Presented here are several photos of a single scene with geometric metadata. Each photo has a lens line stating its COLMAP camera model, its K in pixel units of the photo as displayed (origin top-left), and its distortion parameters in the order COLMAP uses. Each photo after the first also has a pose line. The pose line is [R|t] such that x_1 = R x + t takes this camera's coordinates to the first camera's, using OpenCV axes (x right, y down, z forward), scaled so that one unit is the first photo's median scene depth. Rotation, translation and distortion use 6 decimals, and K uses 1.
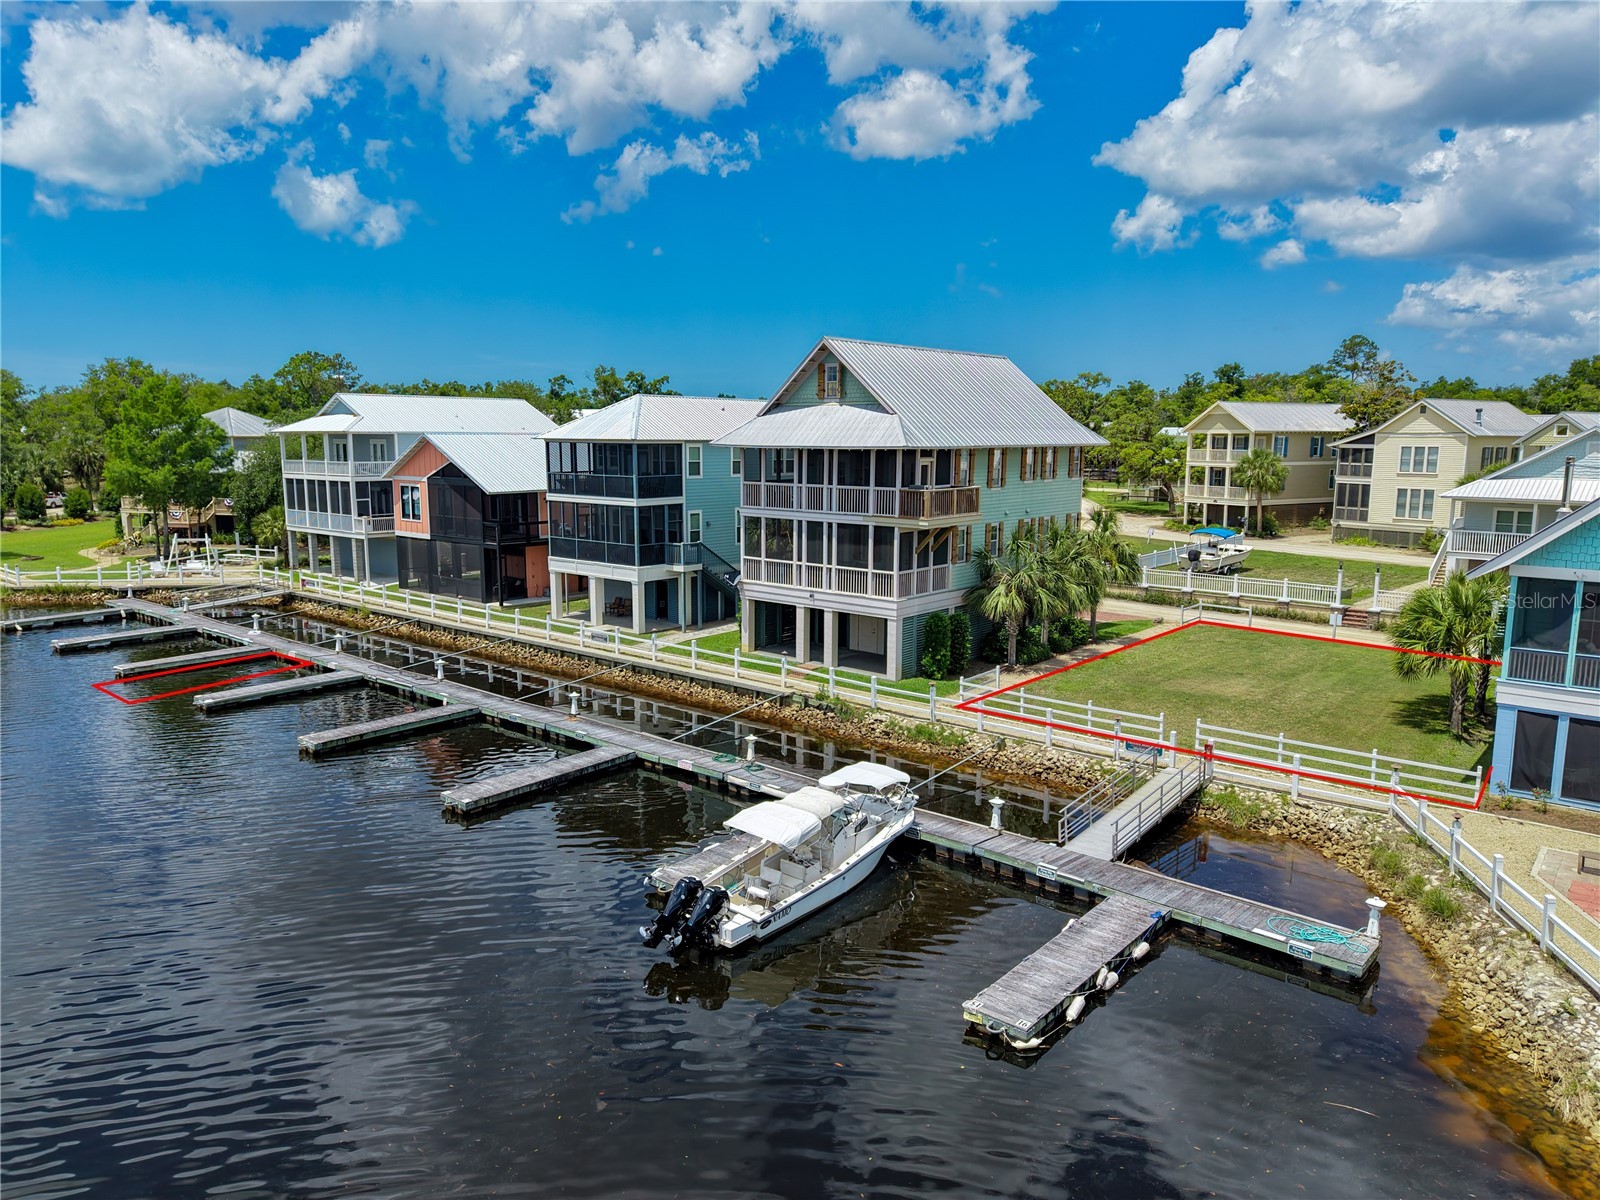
lens RADIAL K [[1066.4, 0, 800.0], [0, 1066.4, 600.0], [0, 0, 1]] dist [0.061751, -0.048586]
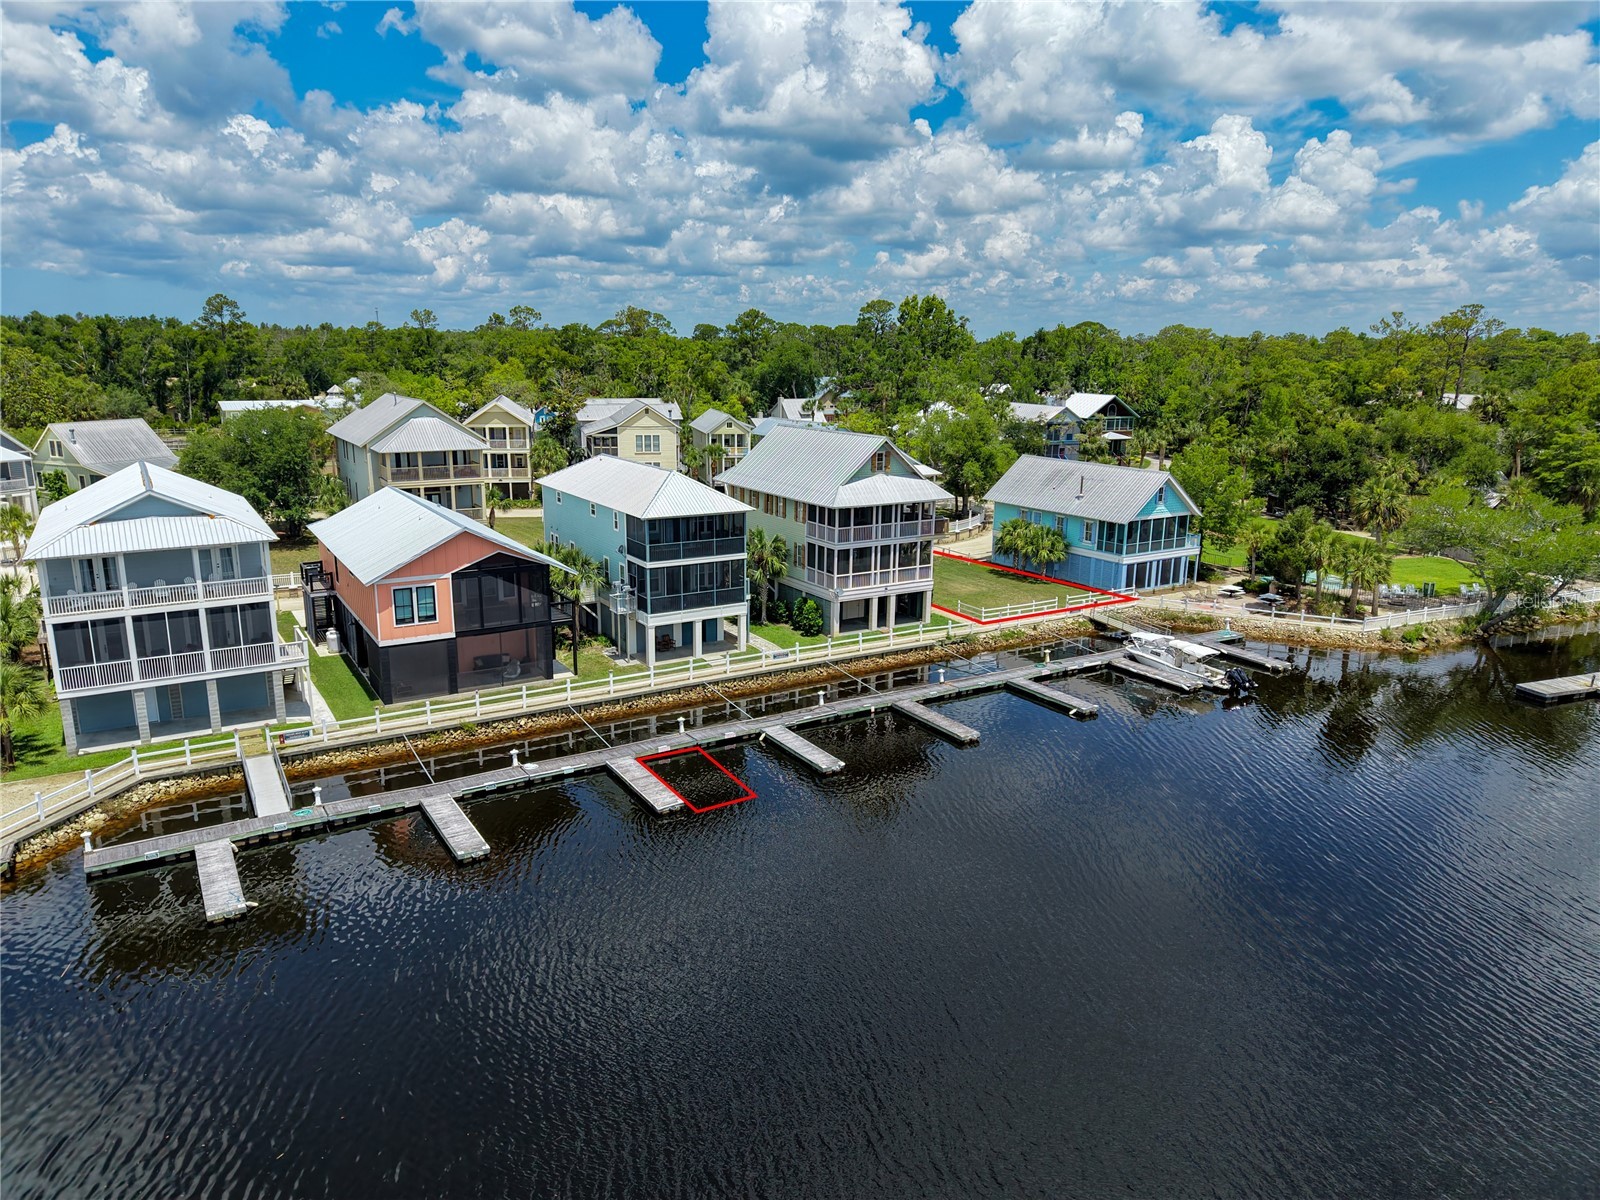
lens RADIAL K [[1081.5, 0, 806.0], [0, 1081.5, 599.1], [0, 0, 1]] dist [0.046748, -0.050675]
pose [[0.304959, -0.217727, 0.927143, -1.355150], [0.133027, 0.973711, 0.184907, -0.269412], [-0.943029, 0.066946, 0.325906, 0.475360]]
